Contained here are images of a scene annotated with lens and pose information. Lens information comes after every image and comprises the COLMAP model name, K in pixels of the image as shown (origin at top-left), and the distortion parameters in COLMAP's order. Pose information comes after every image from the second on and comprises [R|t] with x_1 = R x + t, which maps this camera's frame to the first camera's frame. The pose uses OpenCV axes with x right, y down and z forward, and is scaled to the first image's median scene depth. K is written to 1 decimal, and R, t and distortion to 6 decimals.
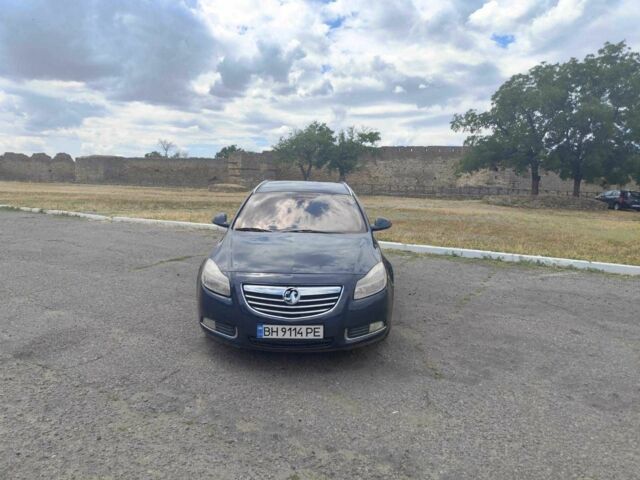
lens RADIAL K [[453.4, 0, 320.0], [0, 453.4, 240.0], [0, 0, 1]] dist [0.006379, 0.000325]
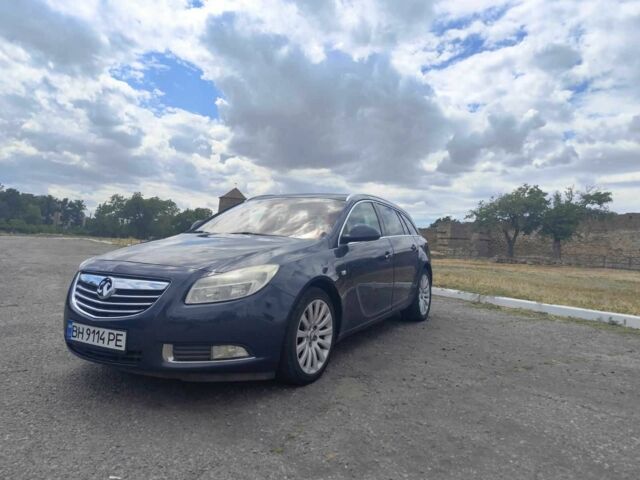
lens RADIAL K [[453.4, 0, 320.0], [0, 453.4, 240.0], [0, 0, 1]] dist [0.006379, 0.000325]
pose [[0.874951, 0.007453, -0.484153, 0.040370], [-0.088843, 0.985378, -0.145386, 0.008041], [0.475991, 0.170219, 0.862820, 0.032947]]
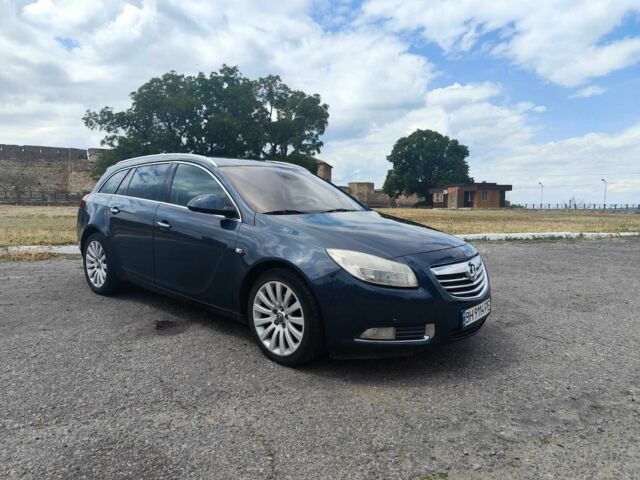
lens RADIAL K [[454.4, 0, 319.7], [0, 454.4, 229.8], [0, 0, 1]] dist [-0.023668, 0.003283]
pose [[0.629775, -0.079318, 0.772717, -0.059604], [0.110718, 0.993782, 0.011773, 0.000154], [-0.768847, 0.078139, 0.634641, 0.043617]]
